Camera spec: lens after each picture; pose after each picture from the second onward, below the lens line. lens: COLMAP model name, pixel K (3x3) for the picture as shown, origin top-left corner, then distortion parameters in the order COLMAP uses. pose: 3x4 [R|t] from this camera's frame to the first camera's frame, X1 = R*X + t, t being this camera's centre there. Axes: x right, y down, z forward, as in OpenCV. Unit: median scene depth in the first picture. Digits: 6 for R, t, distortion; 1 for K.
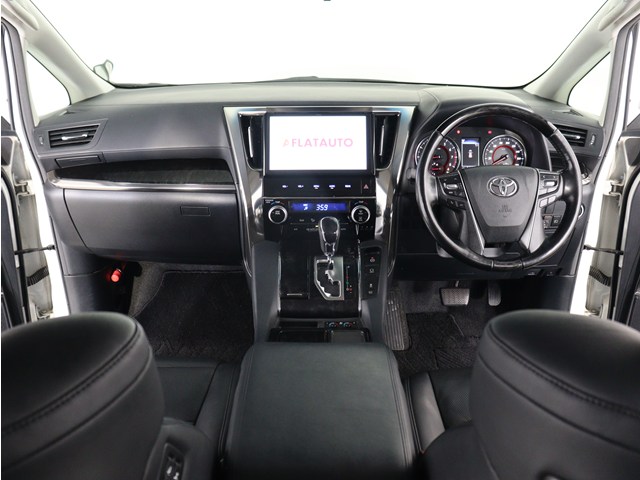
lens RADIAL K [[594.6, 0, 318.7], [0, 594.6, 238.3], [0, 0, 1]] dist [-0.117702, 0.000000]
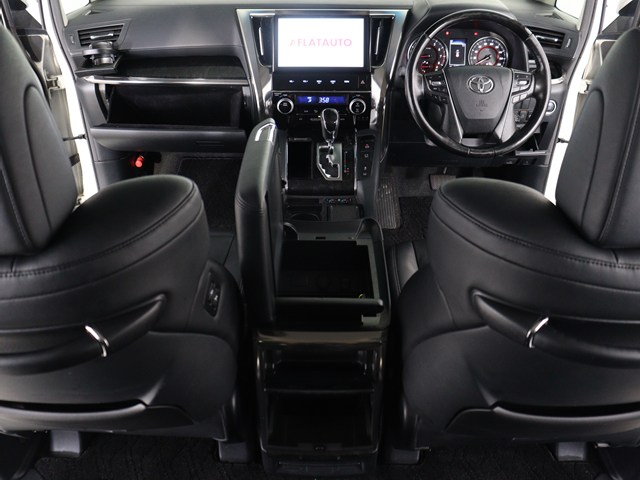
lens RADIAL K [[594.6, 0, 323.7], [0, 594.6, 239.3], [0, 0, 1]] dist [-0.117702, 0.000000]
pose [[0.999965, 0.007707, 0.003139, 0.003238], [-0.008147, 0.983529, 0.180567, 0.006182], [-0.001696, -0.180586, 0.983558, -0.165570]]
